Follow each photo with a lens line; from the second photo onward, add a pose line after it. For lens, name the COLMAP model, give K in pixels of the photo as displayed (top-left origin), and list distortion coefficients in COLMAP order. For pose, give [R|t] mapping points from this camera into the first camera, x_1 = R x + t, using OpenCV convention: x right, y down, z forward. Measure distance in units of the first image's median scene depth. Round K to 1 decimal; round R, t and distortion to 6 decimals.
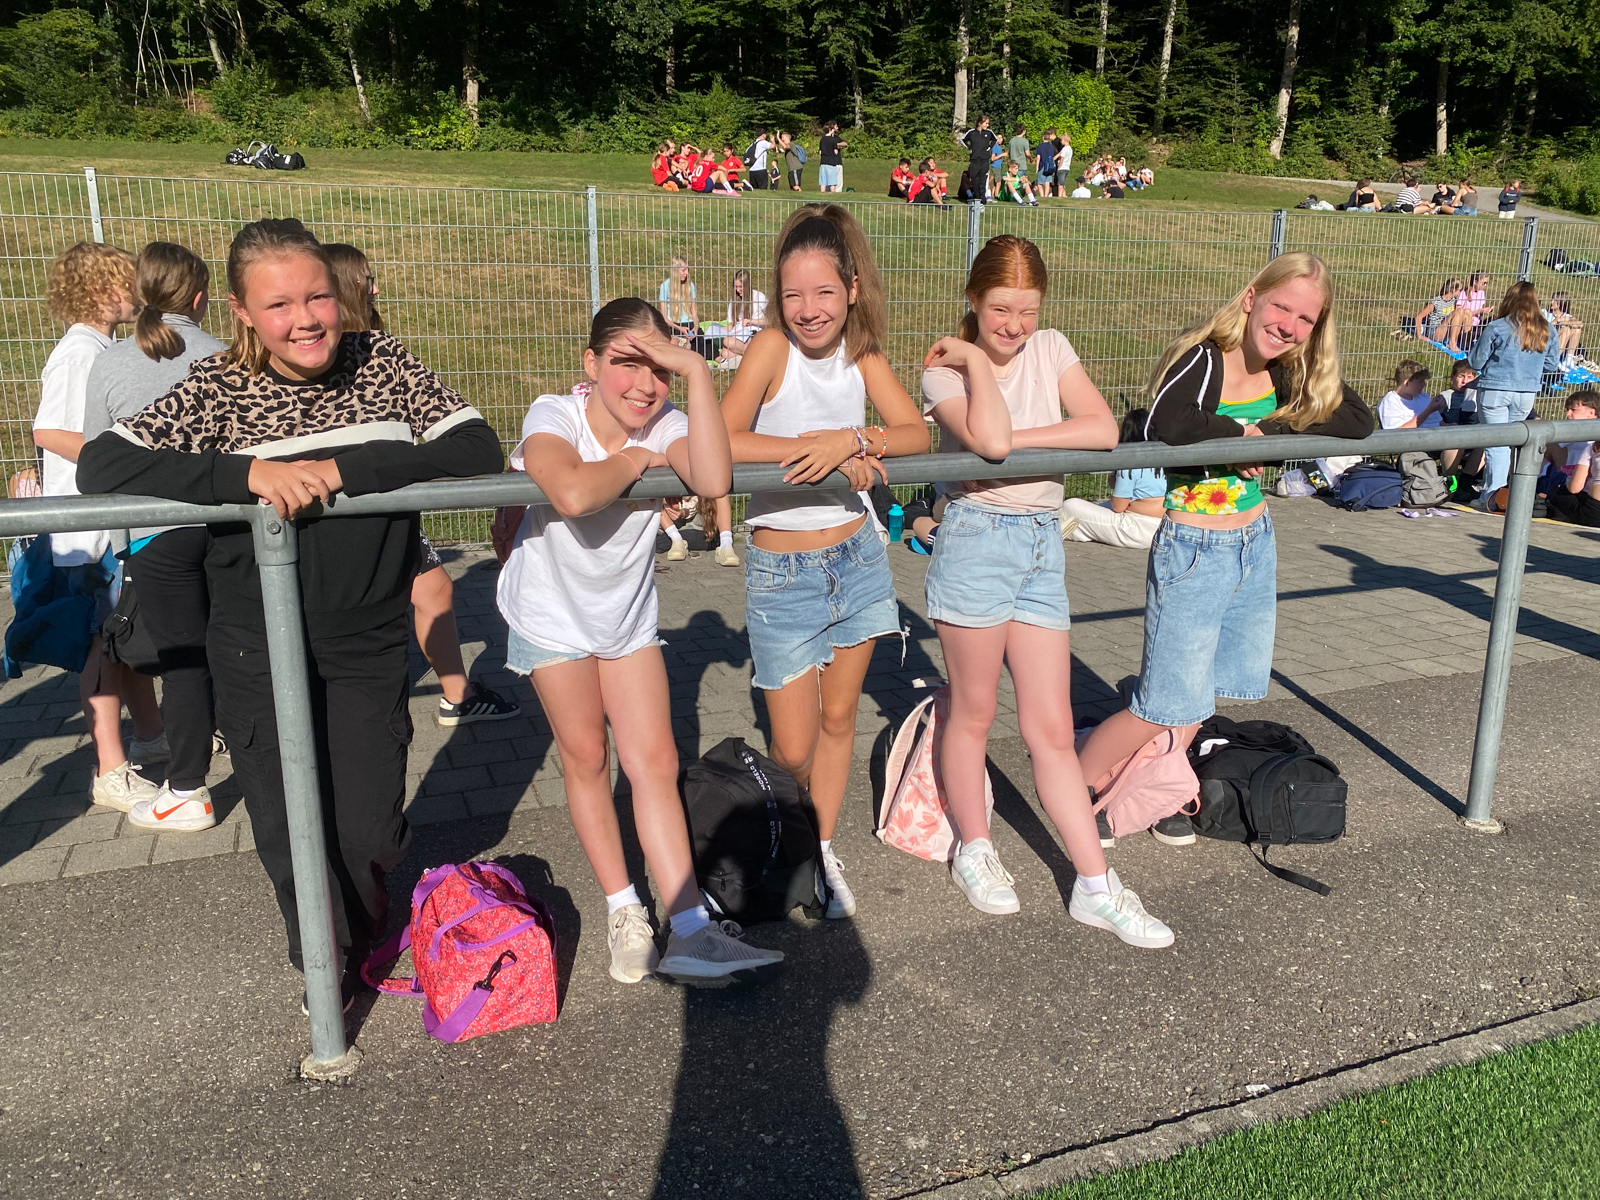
lens RADIAL K [[1226.4, 0, 794.1], [0, 1226.4, 590.9], [0, 0, 1]] dist [0.009450, 0.001062]
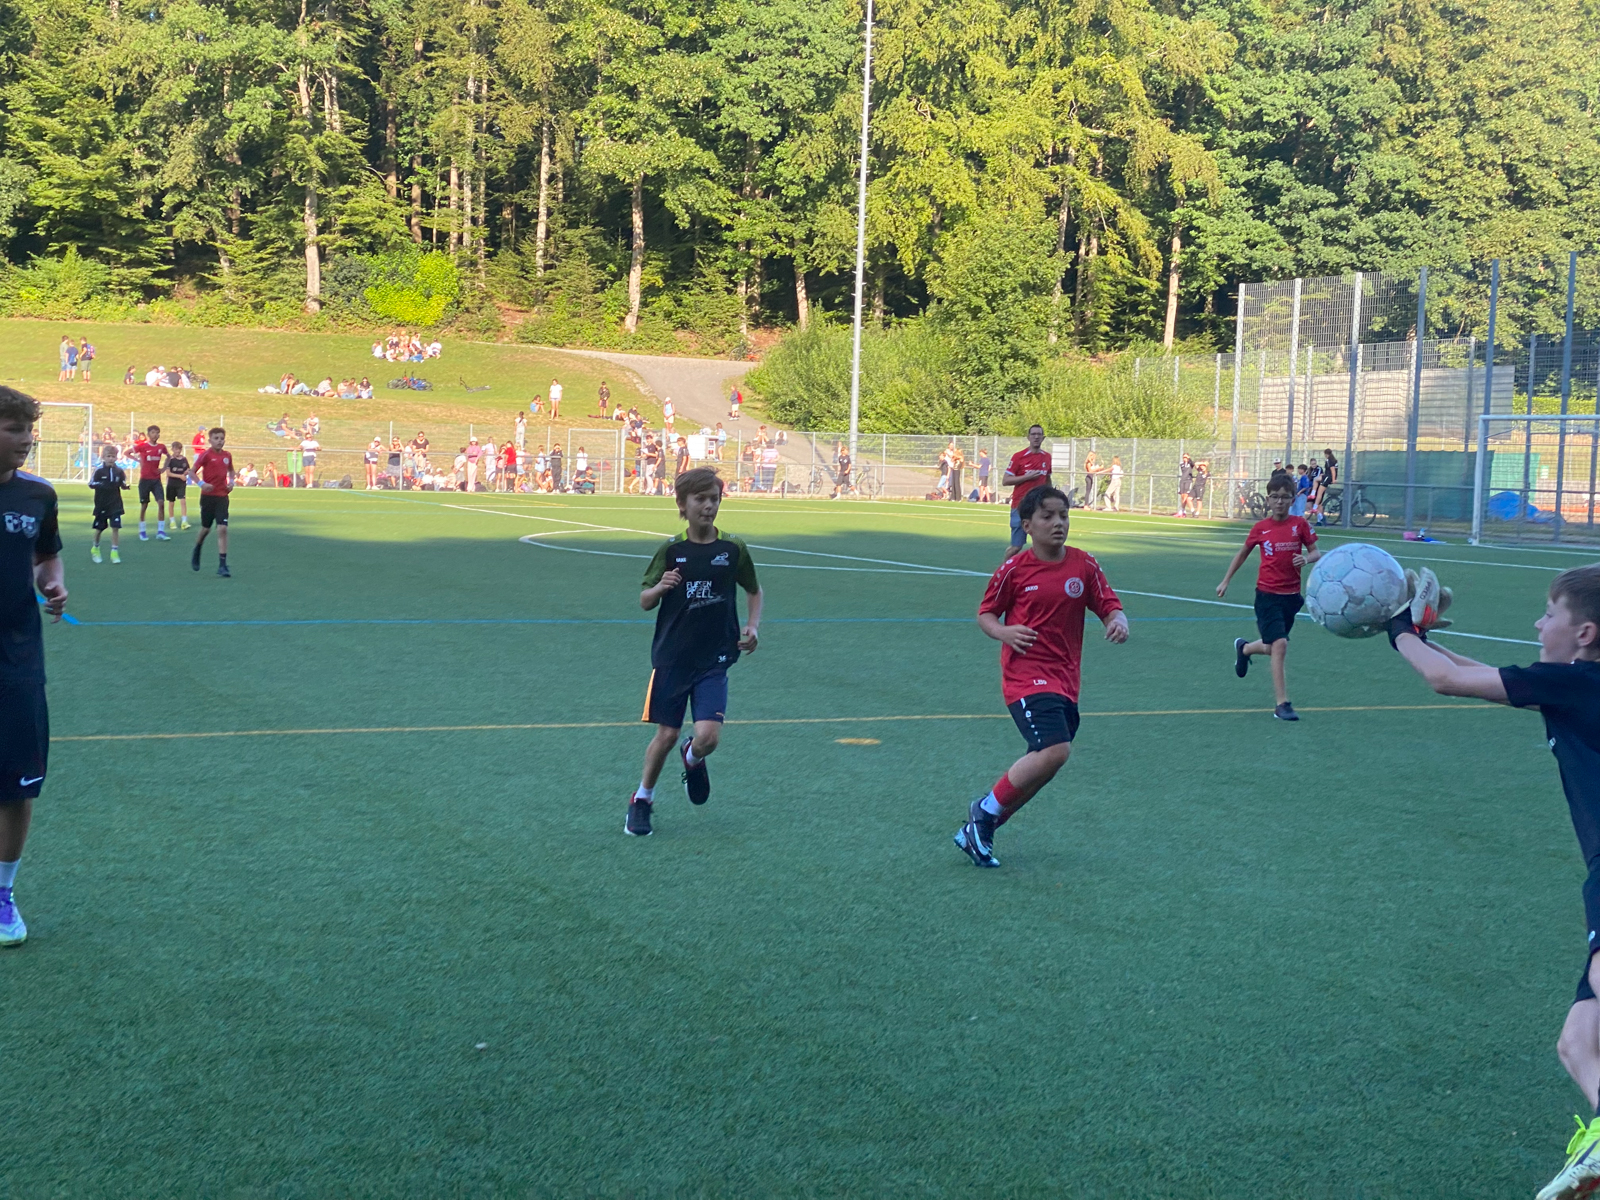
lens RADIAL K [[2439.8, 0, 798.0], [0, 2439.8, 527.9], [0, 0, 1]] dist [0.217596, -0.461904]
pose [[0.999317, 0.021754, 0.029878, 0.484425], [-0.014671, 0.975493, -0.219539, 0.278433], [-0.033922, 0.218951, 0.975146, -1.040126]]
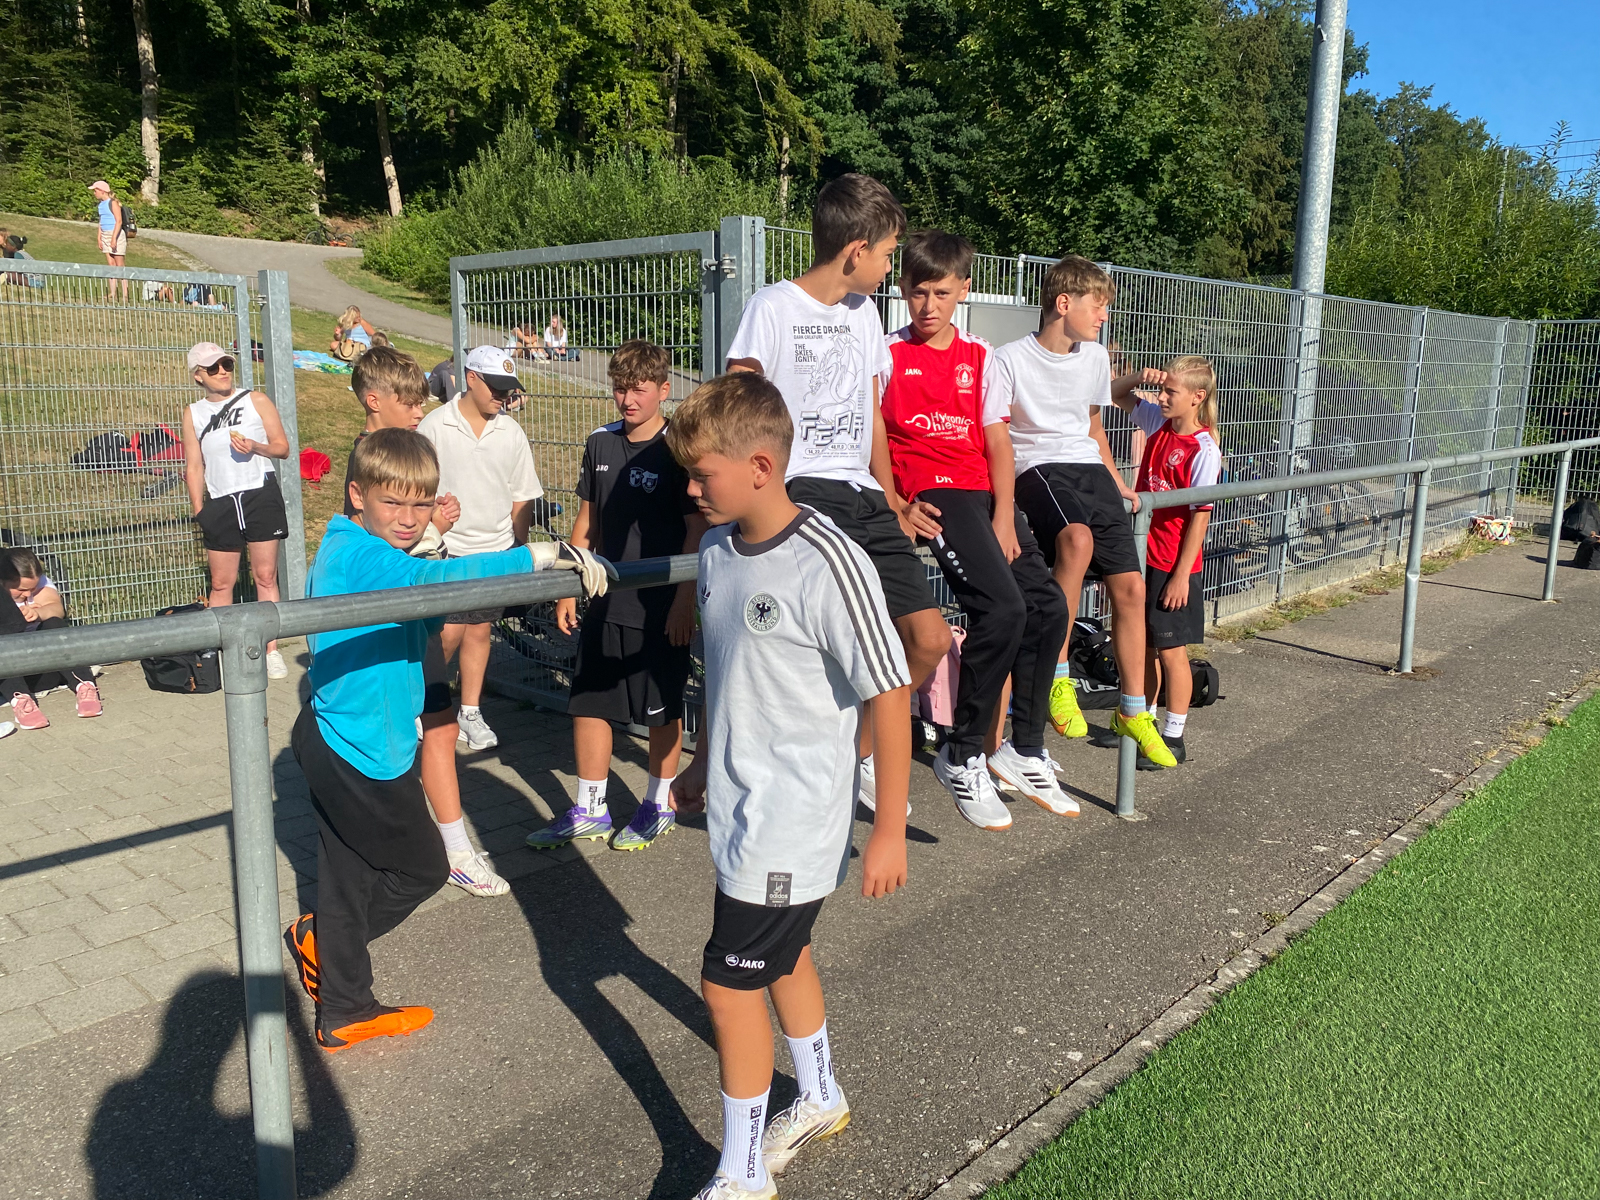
lens RADIAL K [[1207.7, 0, 794.6], [0, 1207.7, 600.3], [0, 0, 1]] dist [-0.001330, 0.003183]
pose [[0.905869, -0.070938, 0.417575, 0.430115], [0.097543, 0.994315, -0.042691, -0.036902], [-0.412173, 0.079403, 0.907639, 0.176547]]
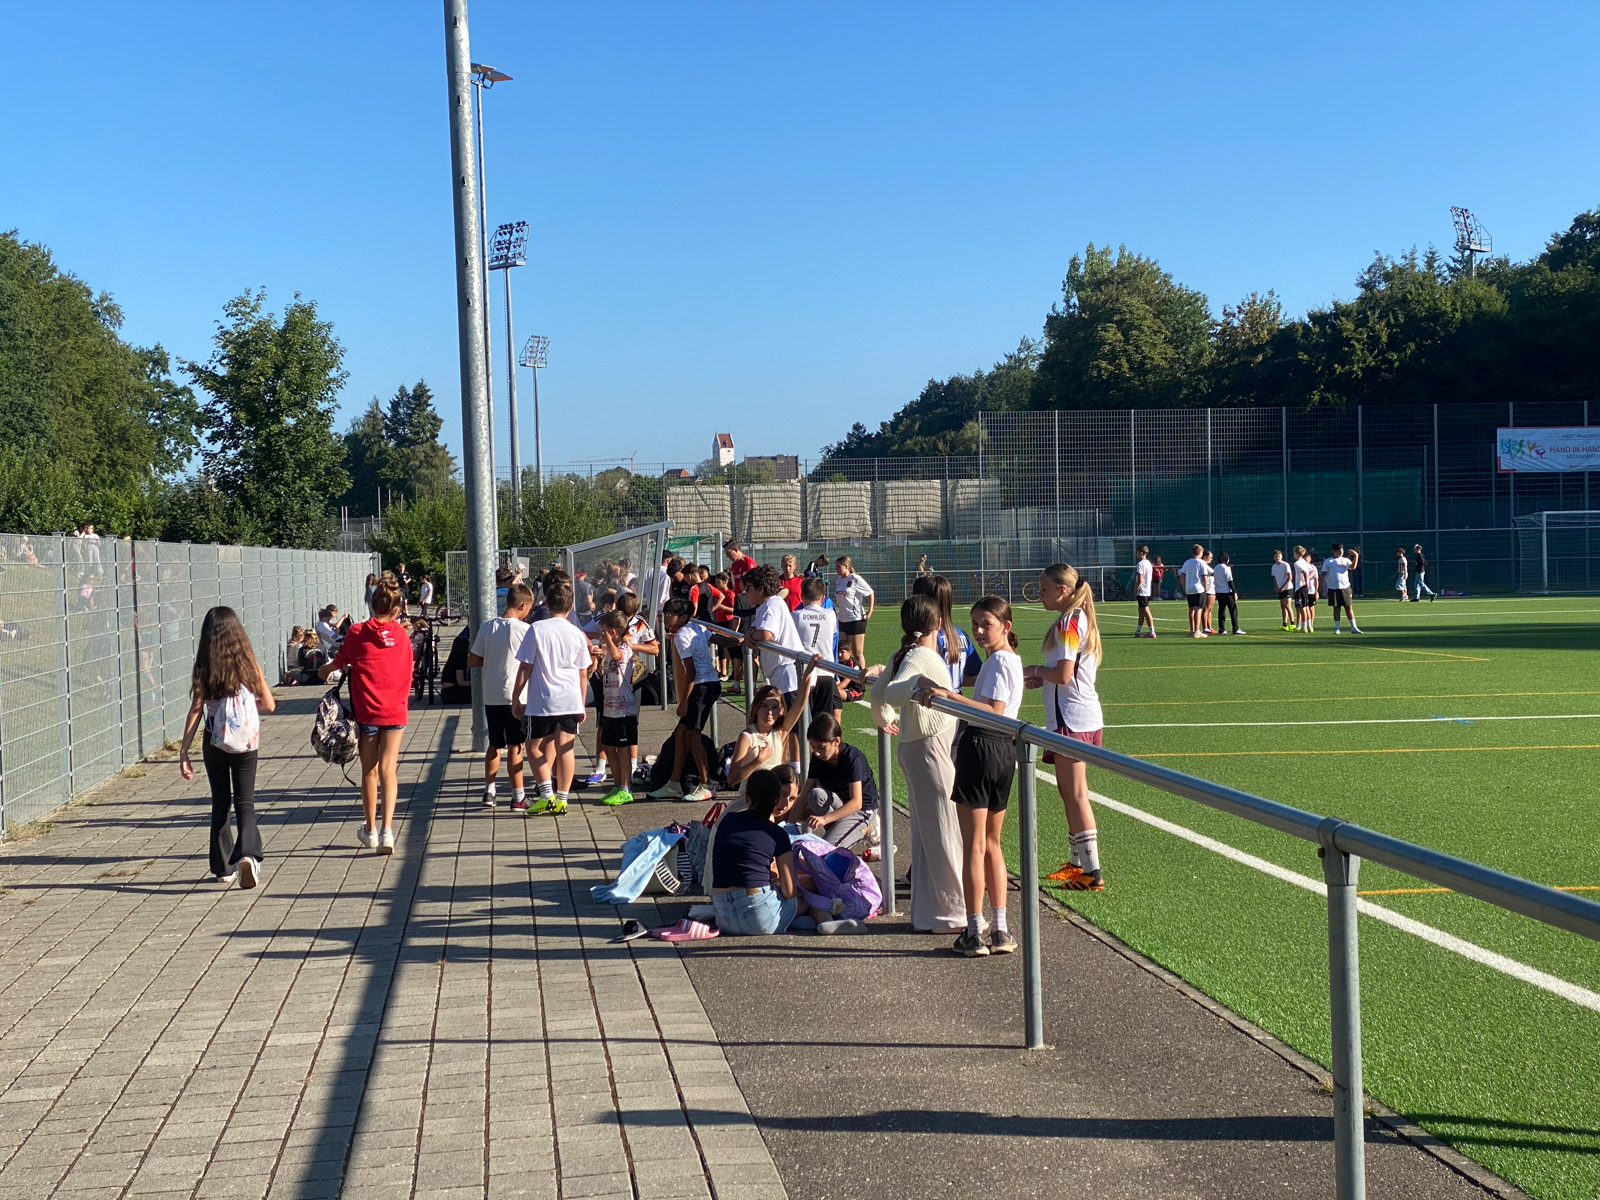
lens RADIAL K [[2439.8, 0, 798.0], [0, 2439.8, 527.9], [0, 0, 1]] dist [0.217596, -0.461904]
pose [[0.237344, -0.001608, 0.971424, -0.674419], [0.262110, 0.963015, -0.062446, 0.034192], [-0.935396, 0.269441, 0.228987, -0.156929]]
